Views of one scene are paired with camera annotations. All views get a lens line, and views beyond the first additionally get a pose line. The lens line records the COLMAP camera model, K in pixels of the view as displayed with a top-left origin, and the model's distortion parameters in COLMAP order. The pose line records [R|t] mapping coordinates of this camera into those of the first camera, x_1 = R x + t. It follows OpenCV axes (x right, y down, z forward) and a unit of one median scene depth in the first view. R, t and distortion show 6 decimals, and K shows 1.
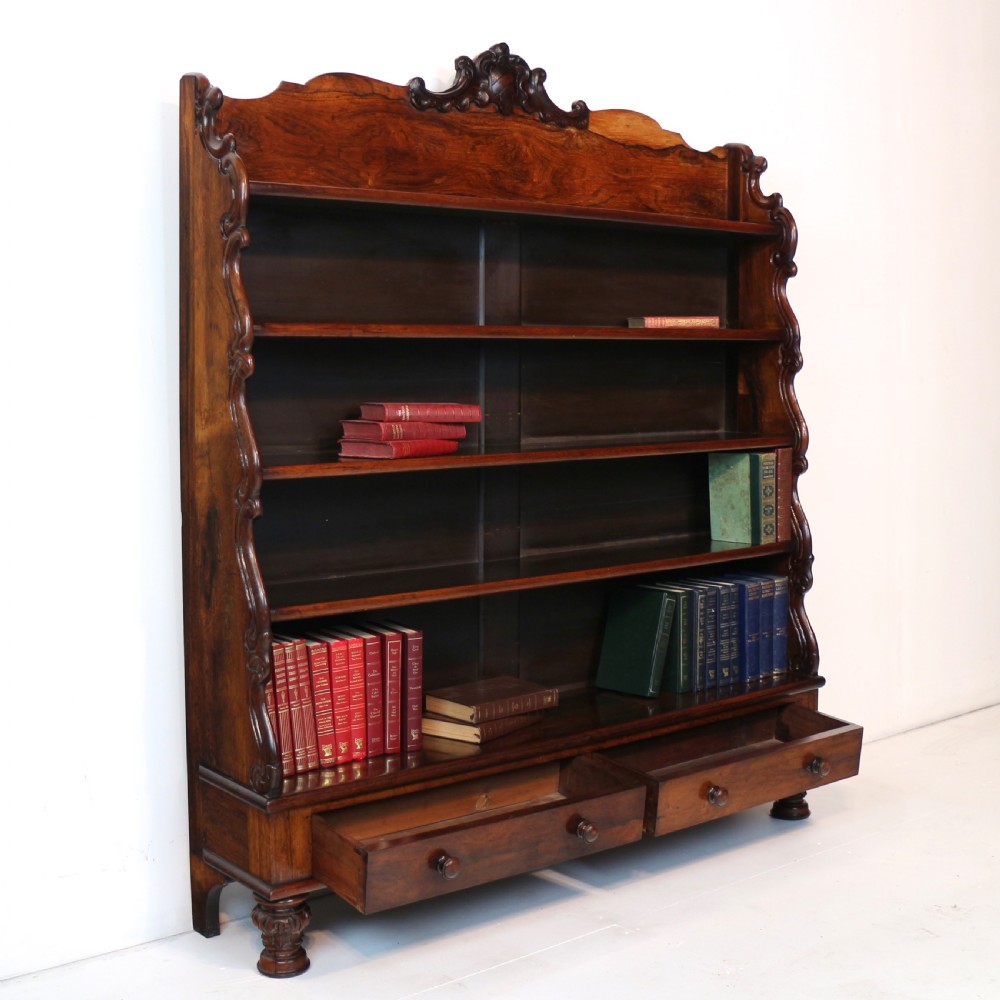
lens RADIAL K [[1470.5, 0, 538.1], [0, 1470.5, 497.2], [0, 0, 1]] dist [-0.151350, 0.000000]
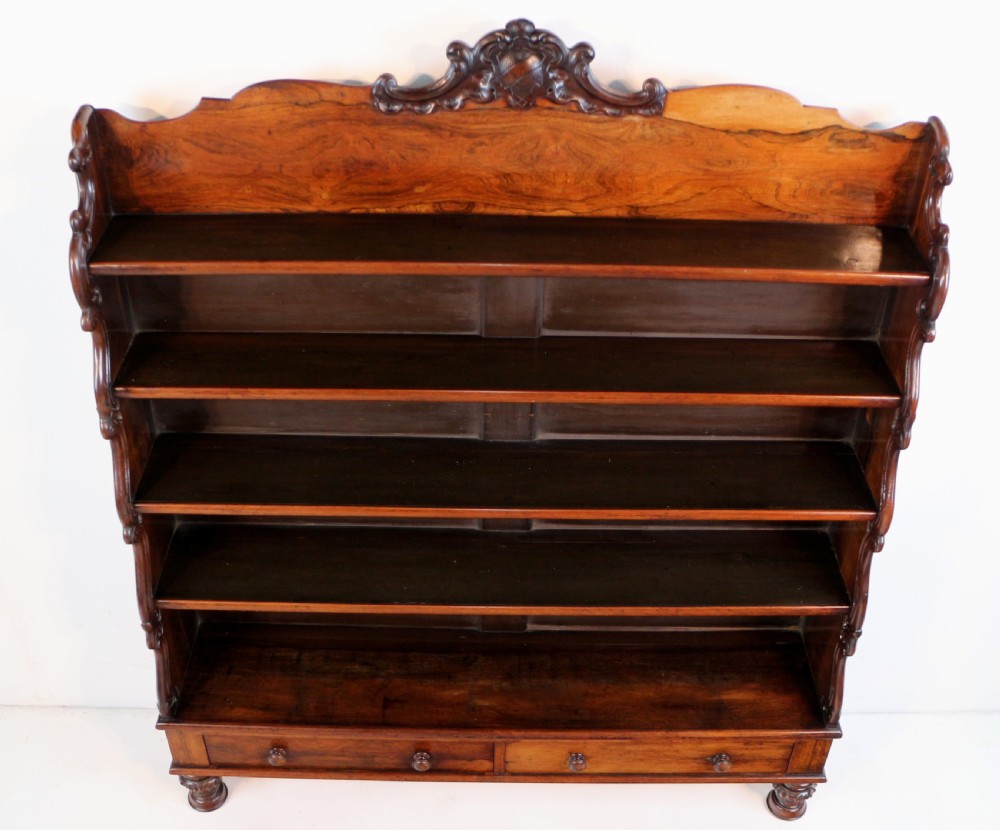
lens RADIAL K [[1160.2, 0, 511.5], [0, 1160.2, 465.4], [0, 0, 1]] dist [-0.143441, 0.000000]
pose [[0.767587, 0.413796, -0.489473, 0.386622], [-0.087391, 0.824109, 0.559649, -0.487172], [0.634959, -0.386803, 0.668738, 0.546403]]
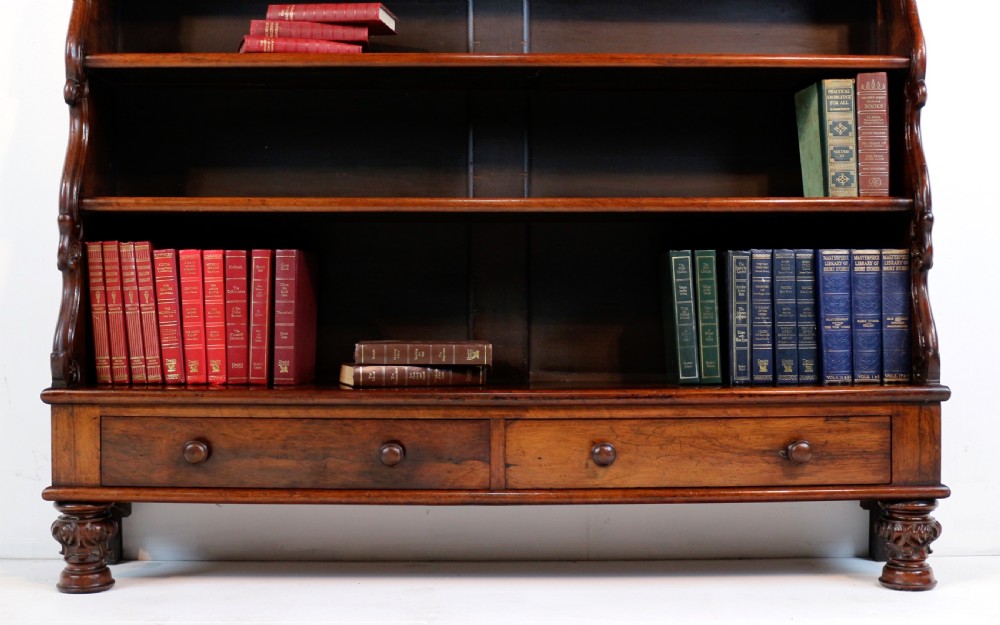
lens RADIAL K [[1264.0, 0, 514.1], [0, 1264.0, 276.7], [0, 0, 1]] dist [-0.114350, 0.000000]
pose [[0.776085, -0.019078, -0.630340, 0.500533], [-0.061664, 0.992457, -0.105960, 0.178318], [0.627606, 0.121103, 0.769054, 0.488774]]
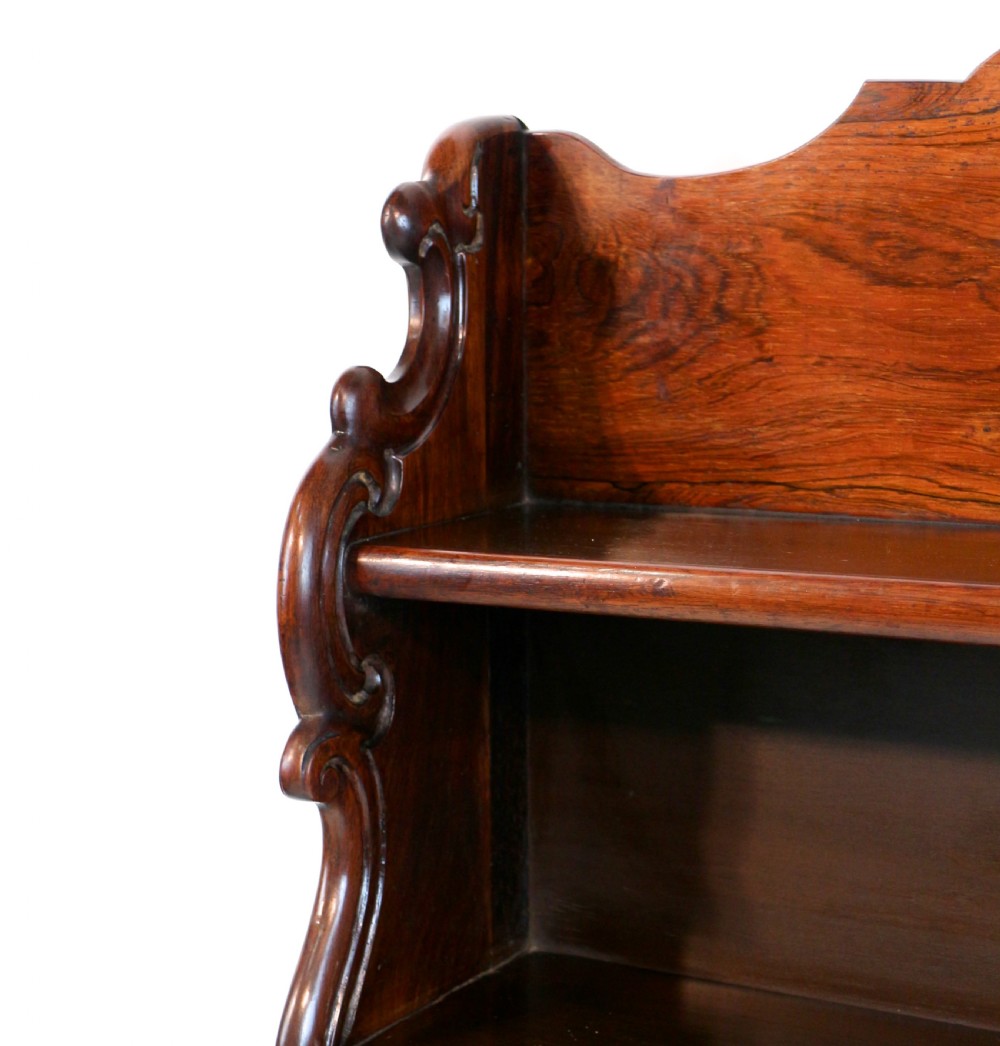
lens RADIAL K [[2047.2, 0, 492.6], [0, 2047.2, 526.6], [0, 0, 1]] dist [-0.037288, 0.000000]
pose [[0.333812, 0.108135, -0.936417, 0.142081], [-0.088947, 0.992579, 0.082913, -0.224363], [0.938434, 0.055614, 0.340953, 0.786143]]
